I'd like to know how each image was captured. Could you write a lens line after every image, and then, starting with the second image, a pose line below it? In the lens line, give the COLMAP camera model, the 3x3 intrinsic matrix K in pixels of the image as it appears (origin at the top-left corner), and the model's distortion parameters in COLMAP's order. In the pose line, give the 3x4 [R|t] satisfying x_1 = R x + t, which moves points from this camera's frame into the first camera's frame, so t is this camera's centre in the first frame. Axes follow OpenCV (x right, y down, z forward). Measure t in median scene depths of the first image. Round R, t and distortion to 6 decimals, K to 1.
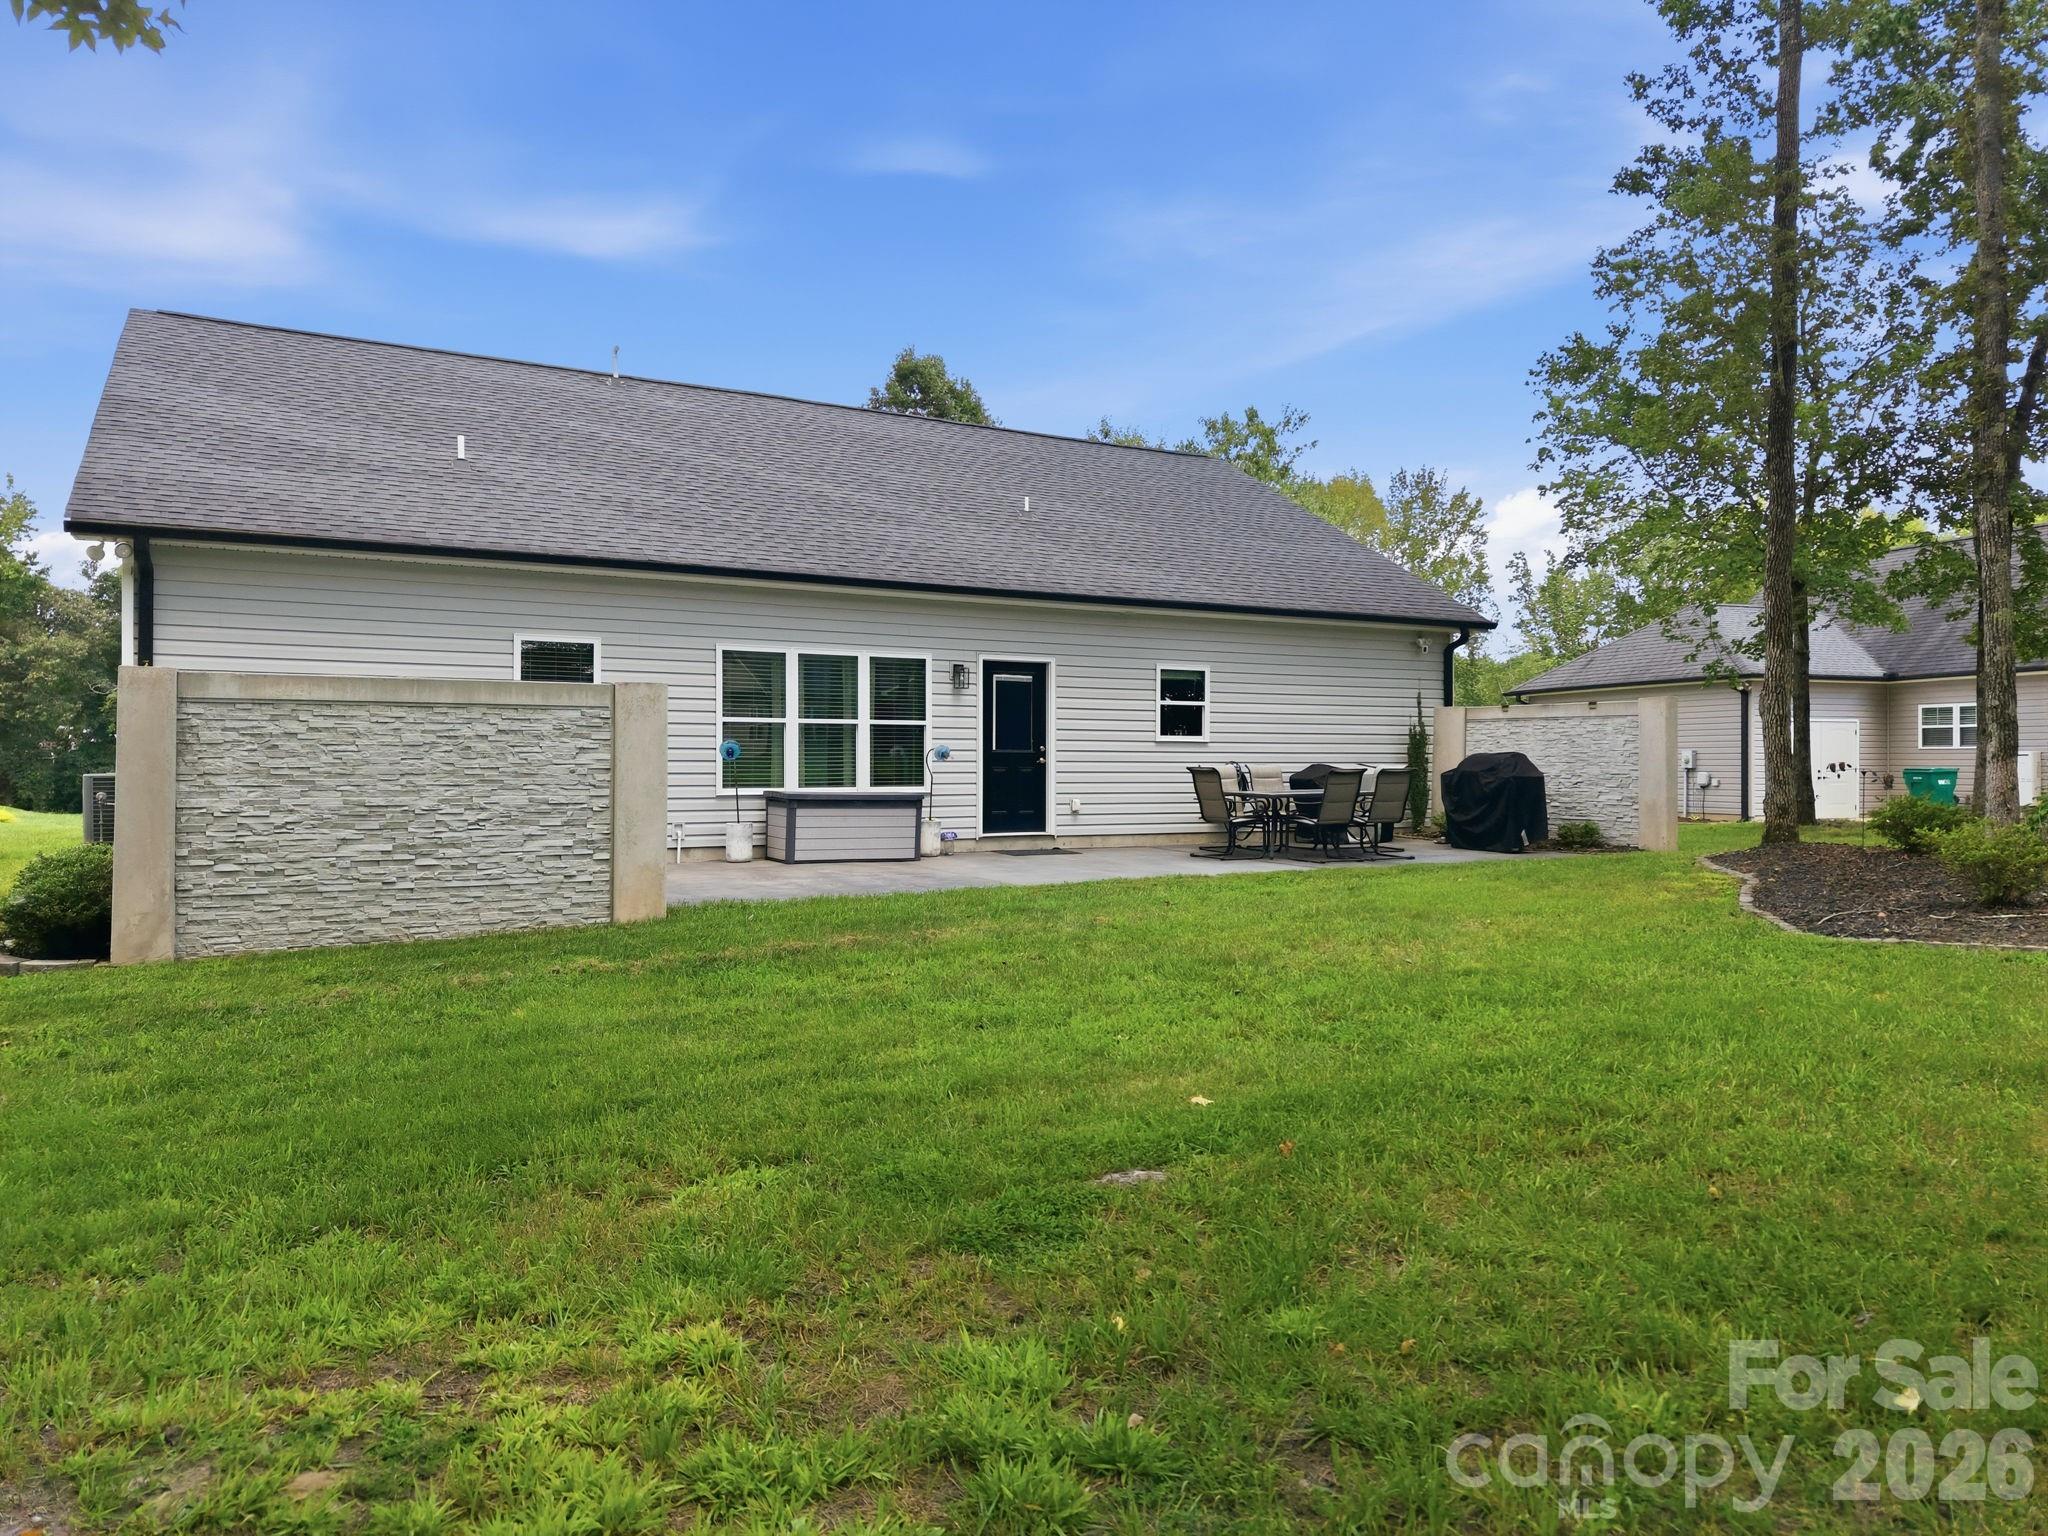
lens RADIAL K [[1353.1, 0, 1017.1], [0, 1353.1, 776.4], [0, 0, 1]] dist [0.005584, -0.003178]
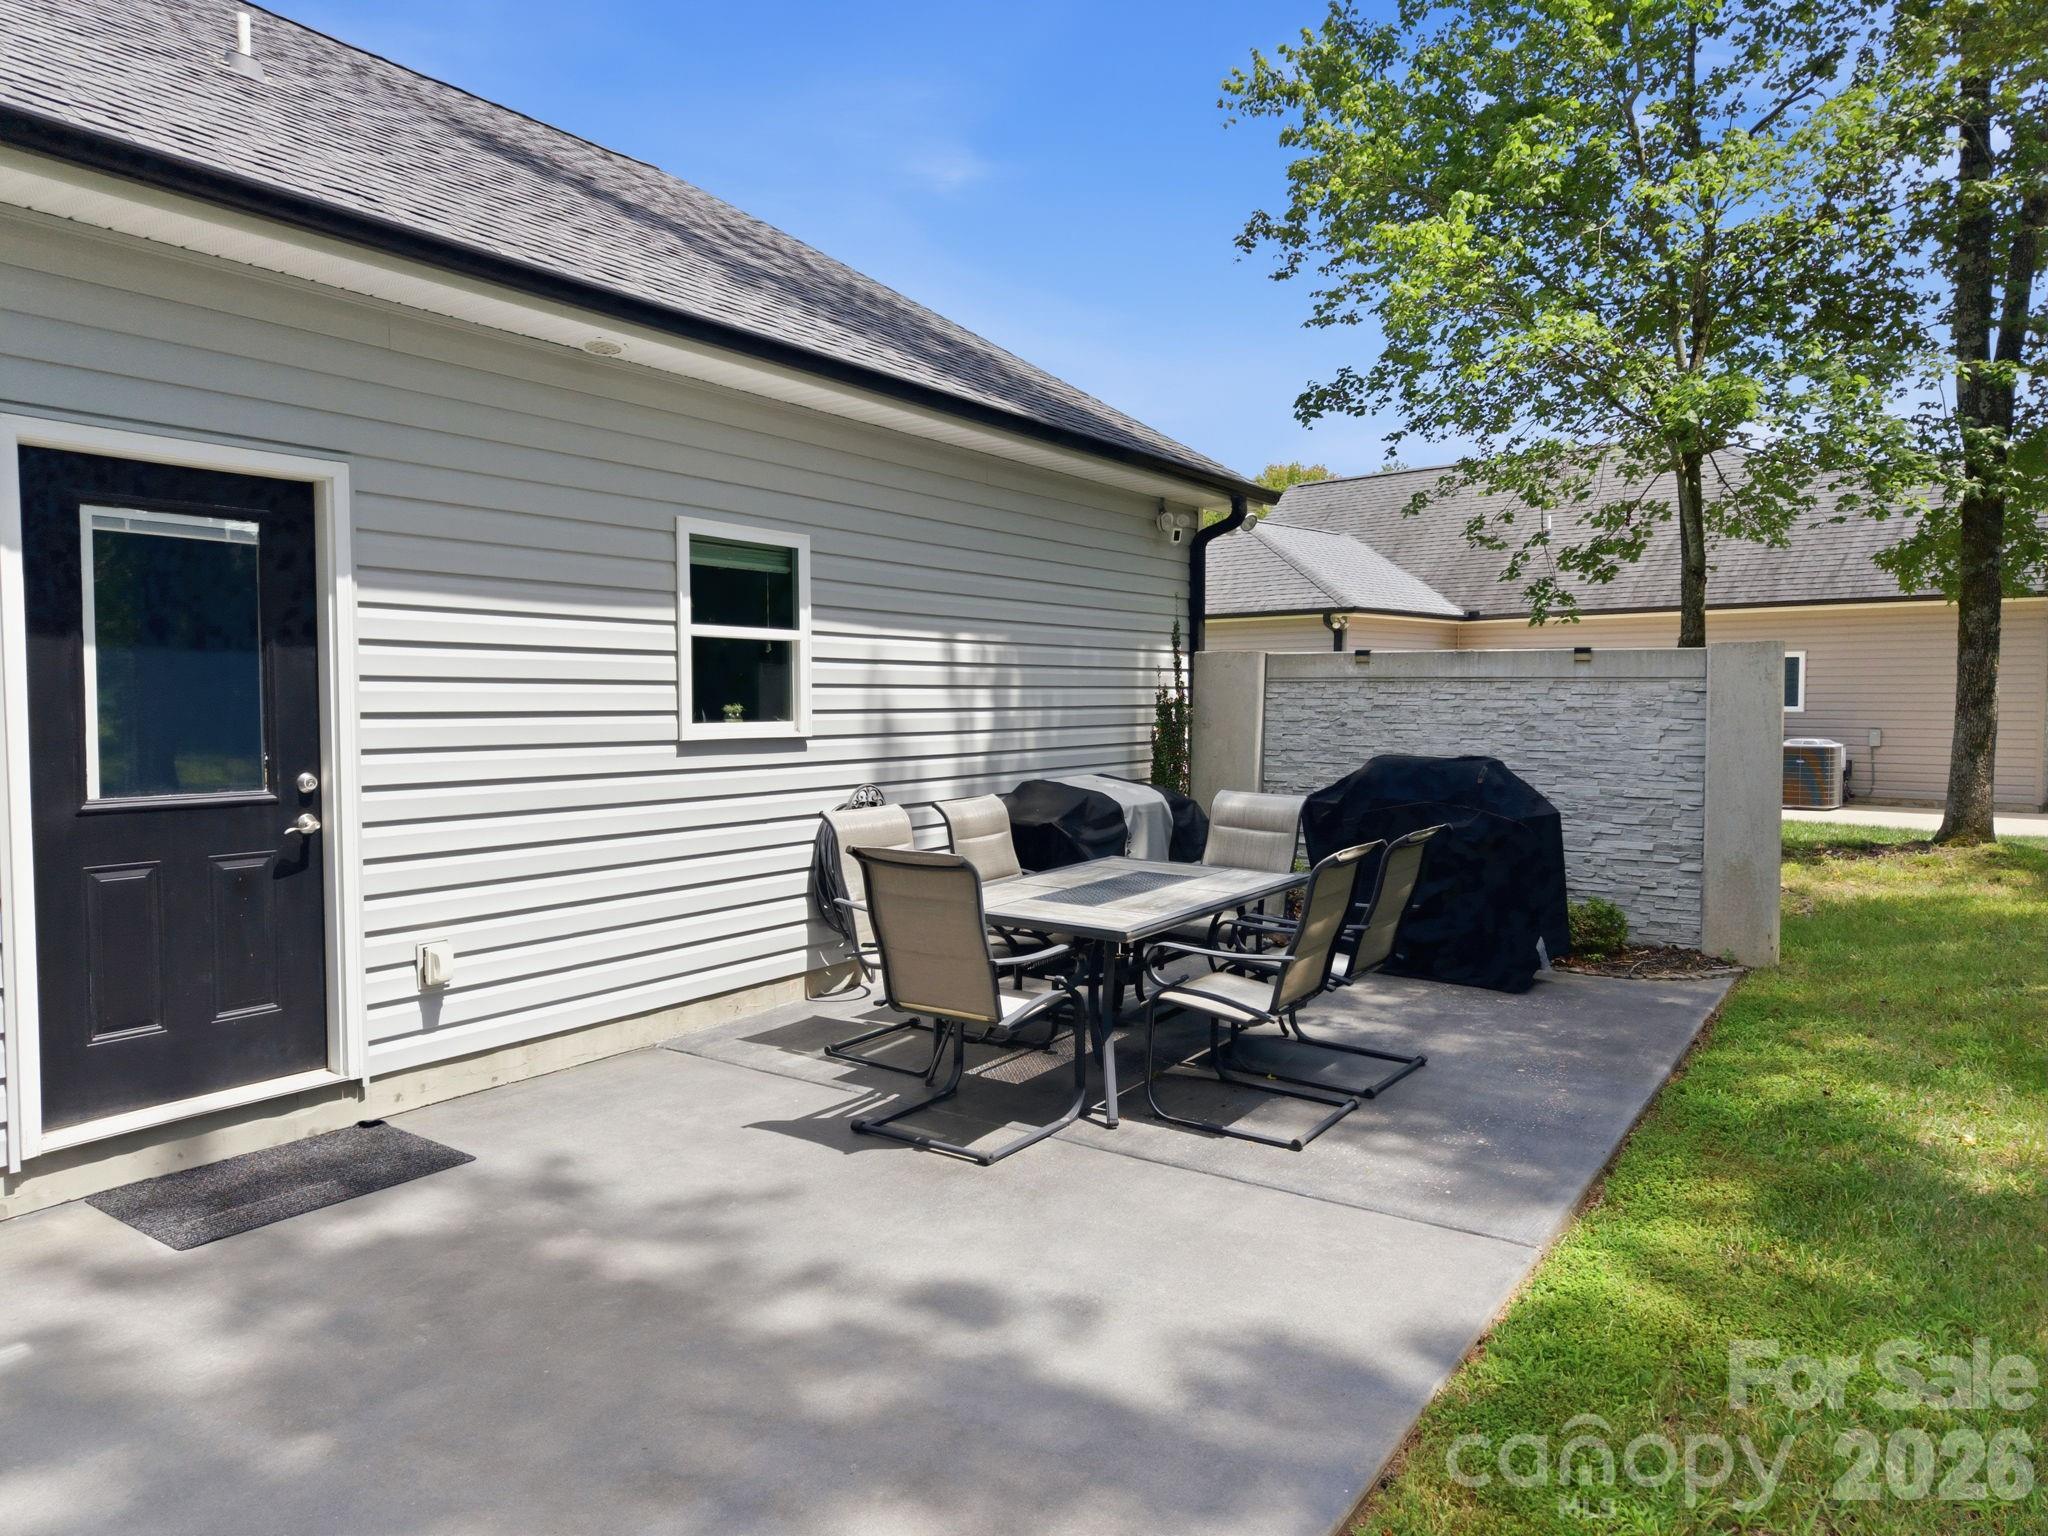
lens RADIAL K [[1353.1, 0, 1017.1], [0, 1353.1, 776.4], [0, 0, 1]] dist [0.005584, -0.003178]
pose [[0.886461, -0.028771, 0.461909, 0.019454], [0.005231, 0.998625, 0.052161, -0.037075], [-0.462775, -0.043822, 0.885392, 0.693284]]
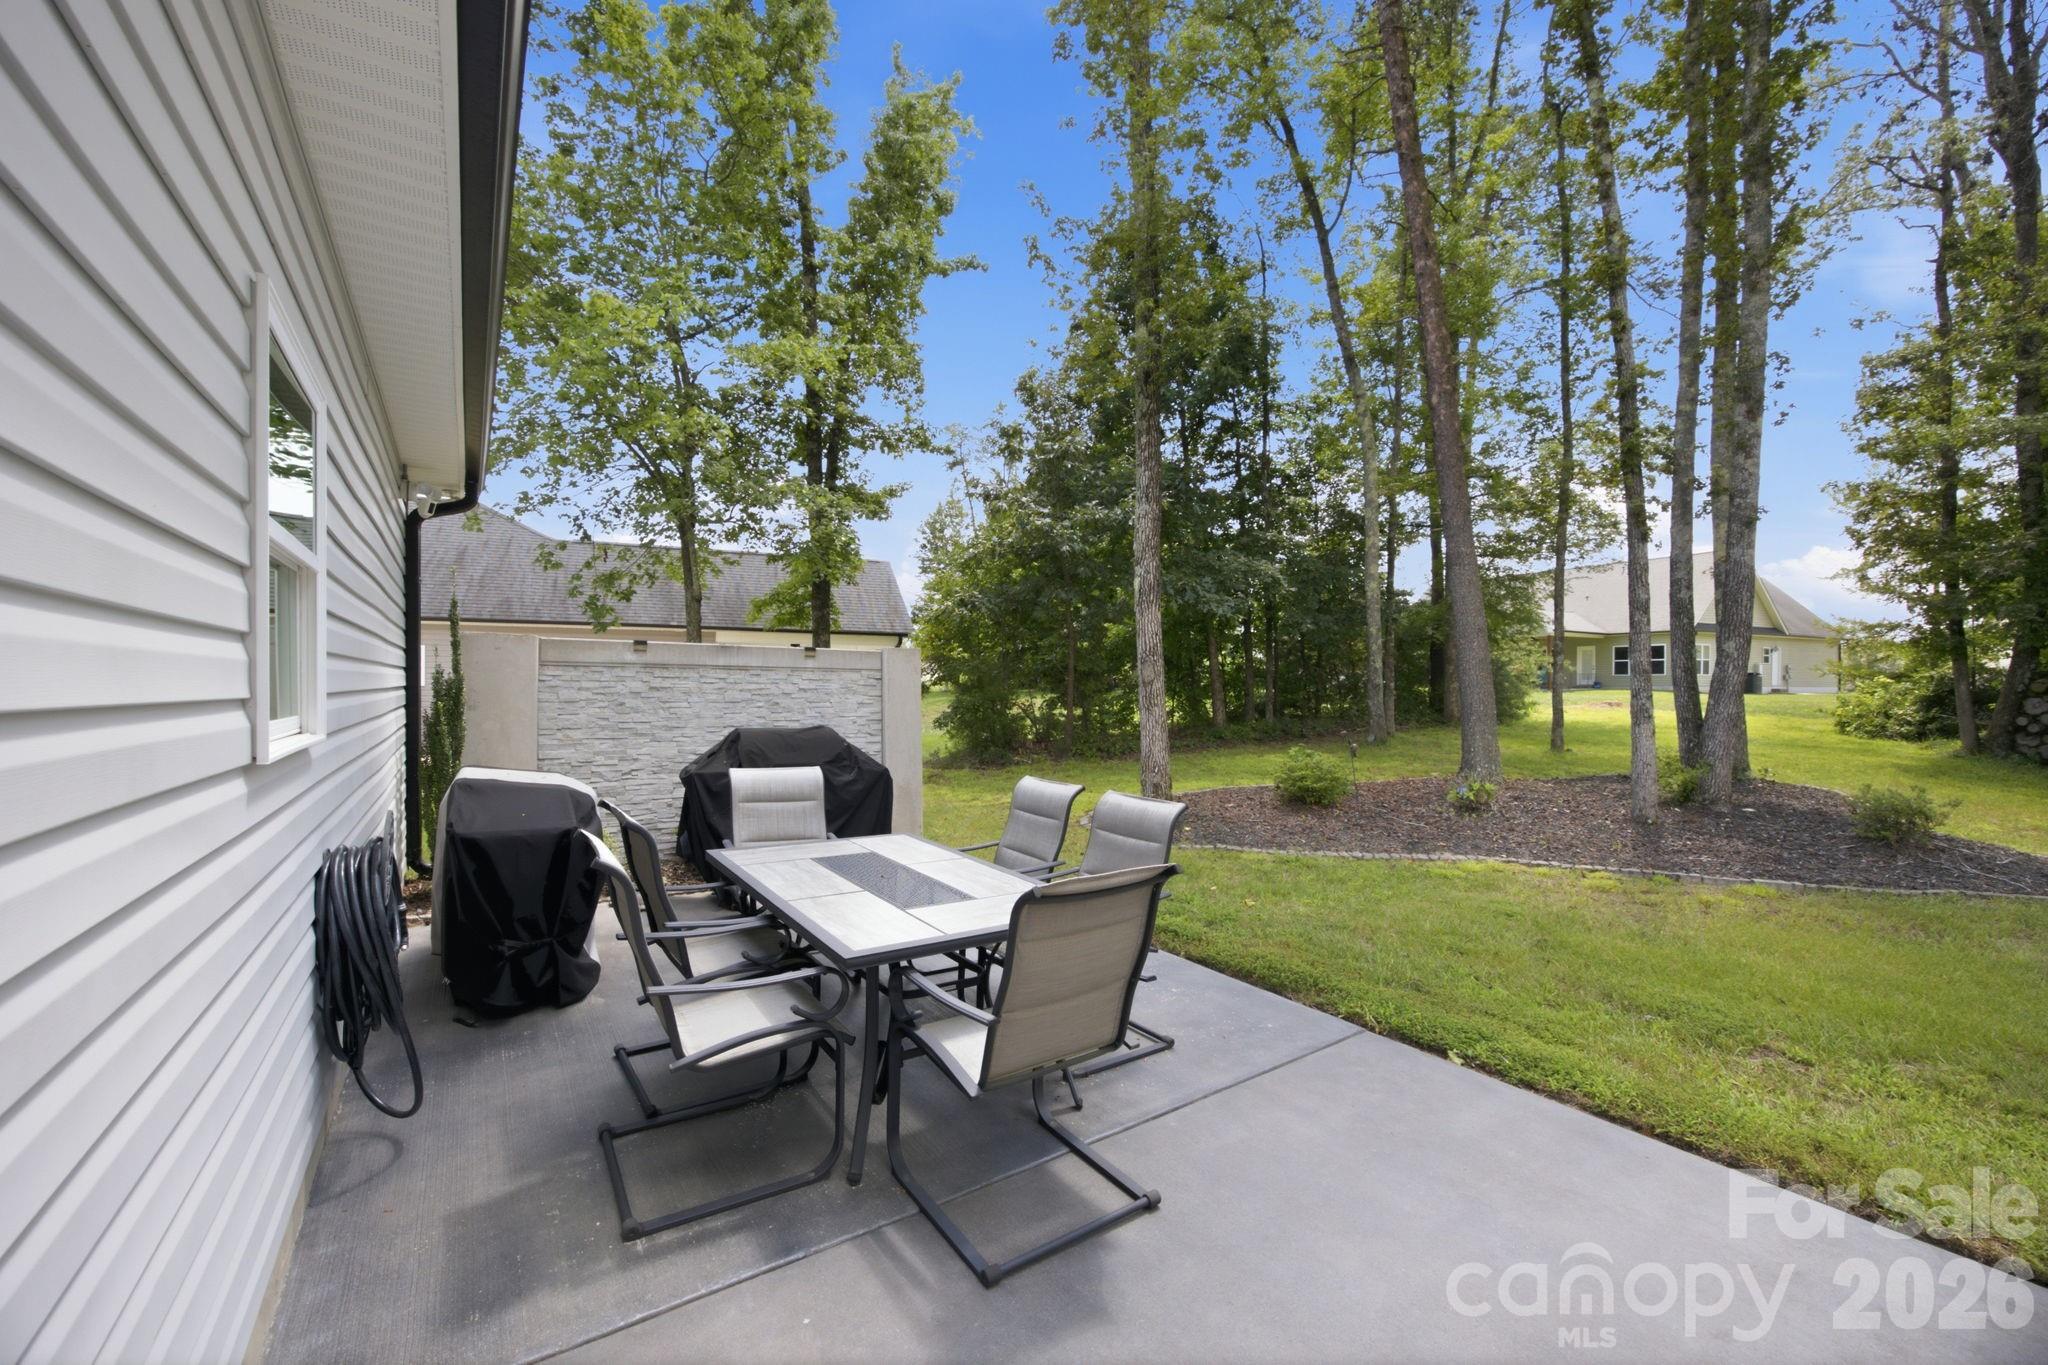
lens RADIAL K [[796.3, 0, 1012.1], [0, 796.3, 693.1], [0, 0, 1]] dist [0.000213, -0.000034]
pose [[-0.112361, -0.011656, 0.993599, 0.001551], [0.003045, 0.999922, 0.012075, -0.037767], [-0.993663, 0.004382, -0.112316, 0.988380]]
